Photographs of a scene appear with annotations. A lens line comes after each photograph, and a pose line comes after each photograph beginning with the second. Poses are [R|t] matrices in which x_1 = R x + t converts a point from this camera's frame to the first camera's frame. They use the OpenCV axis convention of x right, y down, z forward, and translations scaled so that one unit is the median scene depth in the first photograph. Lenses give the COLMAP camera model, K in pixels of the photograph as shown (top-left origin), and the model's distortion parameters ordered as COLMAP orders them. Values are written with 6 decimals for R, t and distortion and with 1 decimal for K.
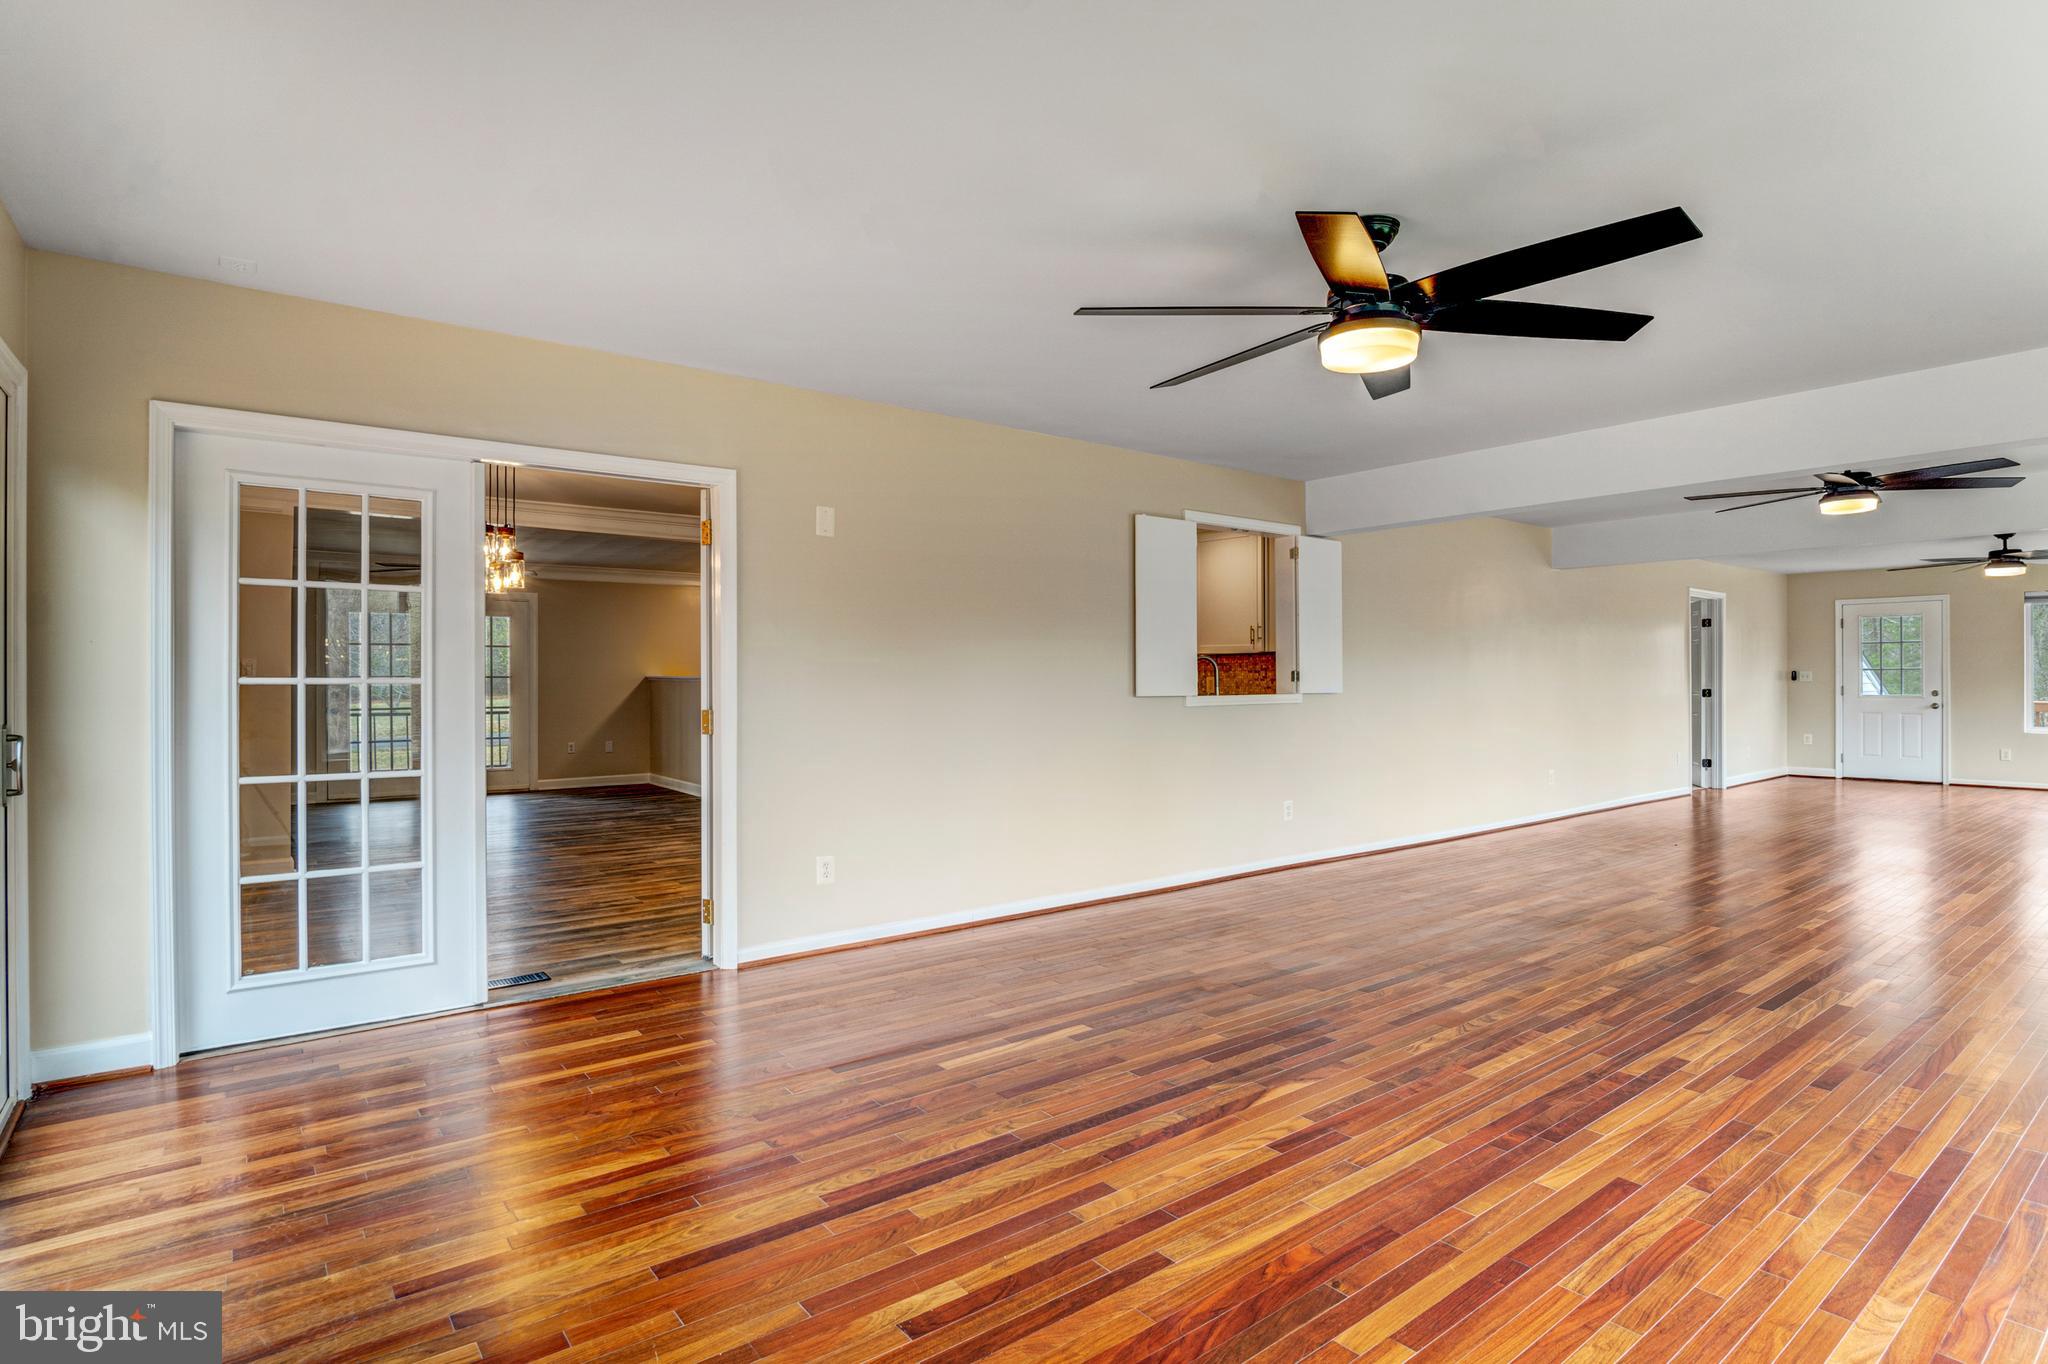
lens RADIAL K [[1044.5, 0, 1003.3], [0, 1044.5, 681.5], [0, 0, 1]] dist [-0.018877, -0.003061]
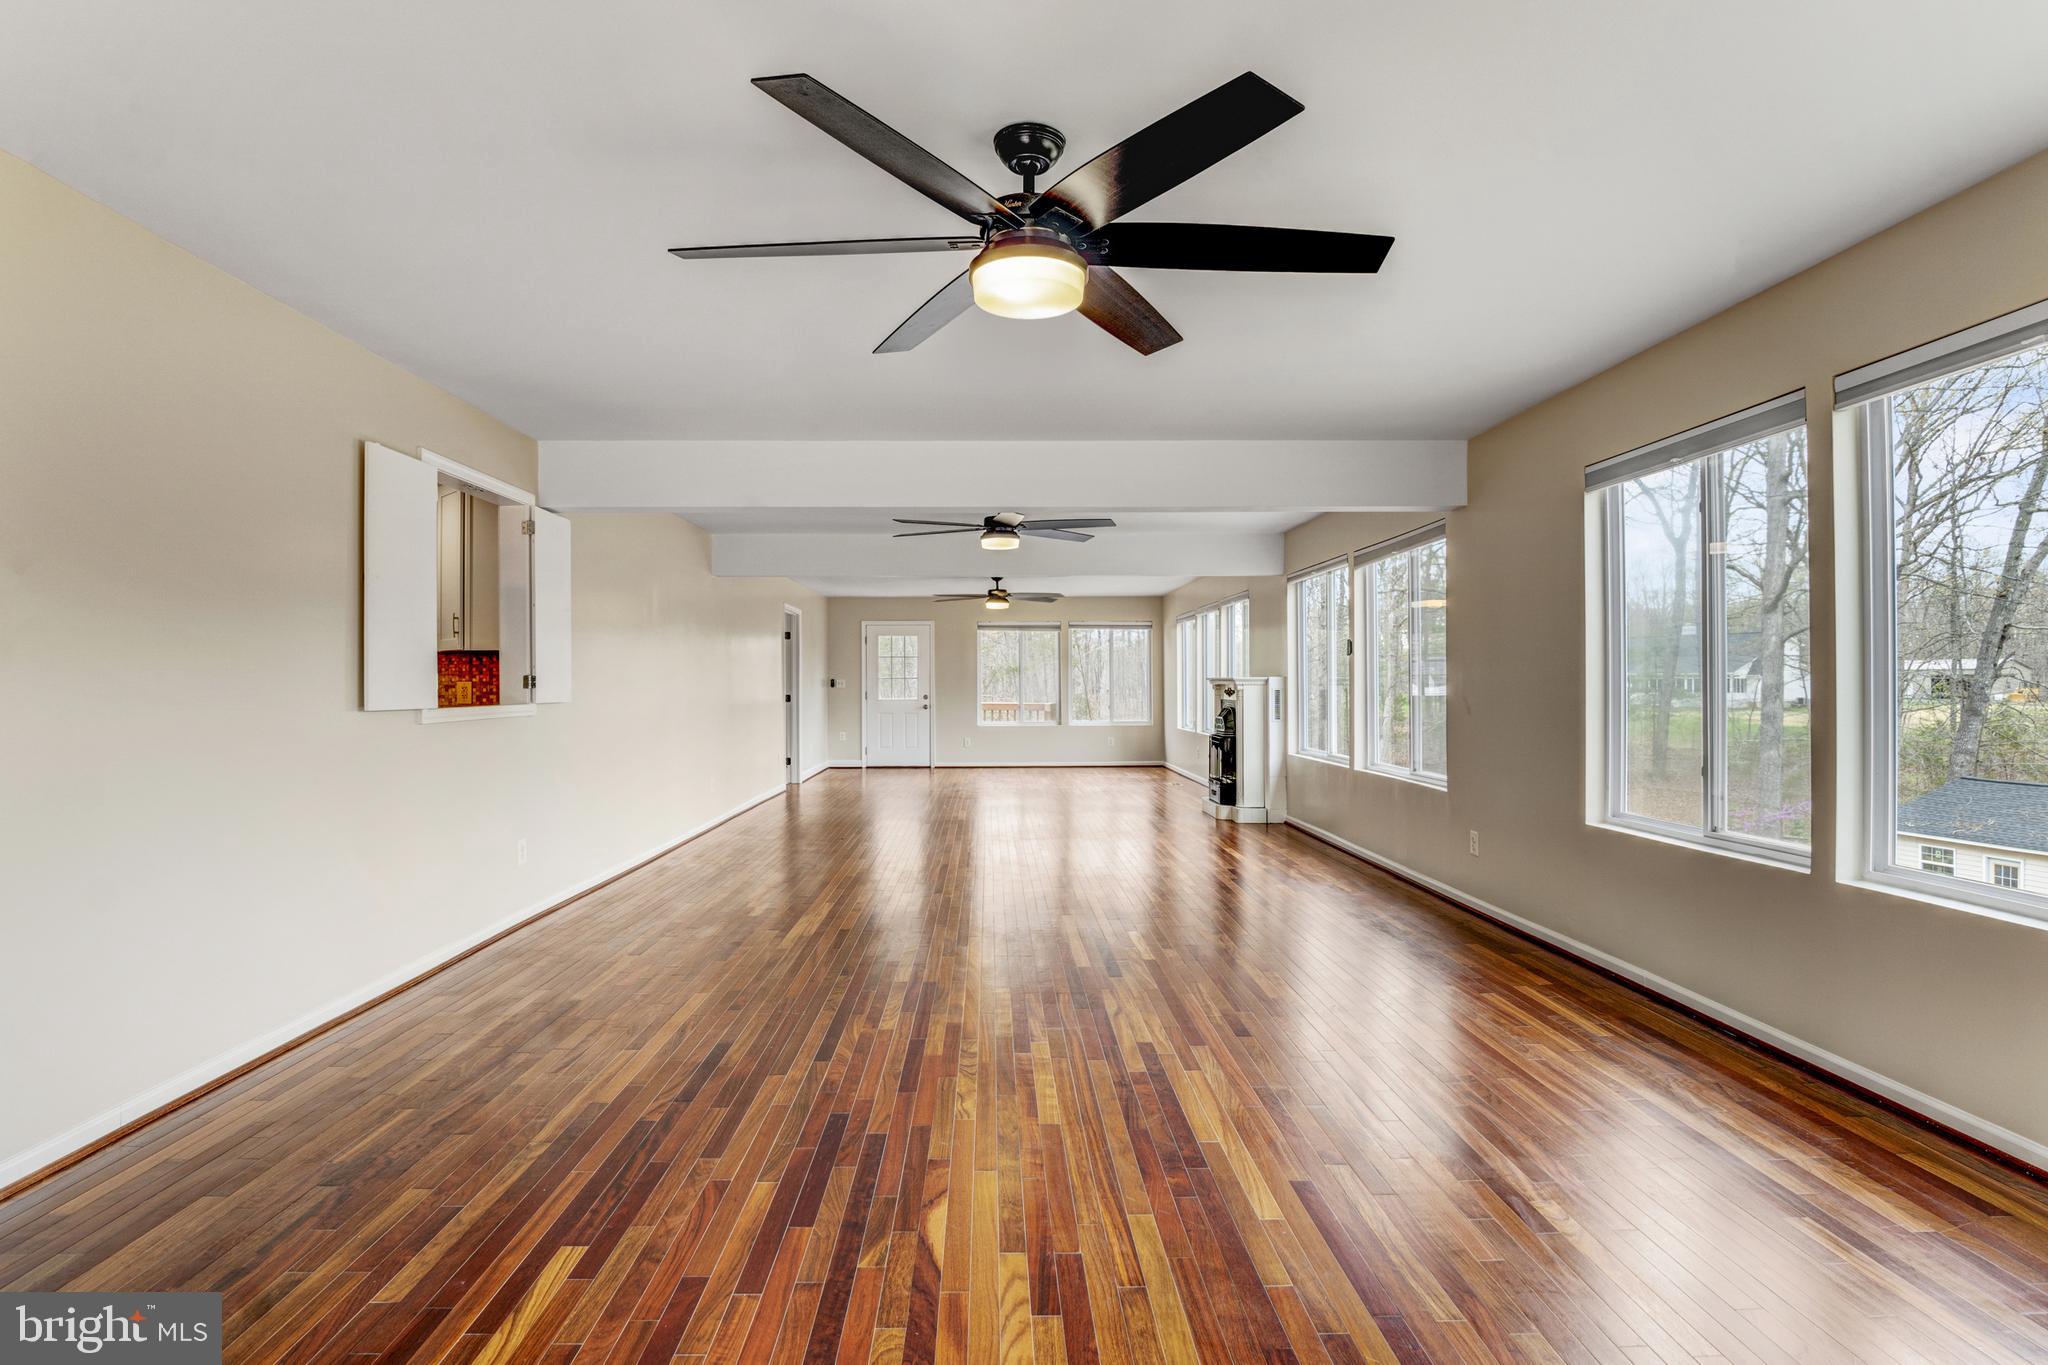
lens RADIAL K [[1044.5, 0, 1006.7], [0, 1044.5, 683.0], [0, 0, 1]] dist [-0.018877, -0.003061]
pose [[0.588870, 0.003148, 0.808222, -0.169262], [0.000980, 0.999989, -0.004608, -0.000278], [-0.808227, 0.003505, 0.588861, 0.273939]]
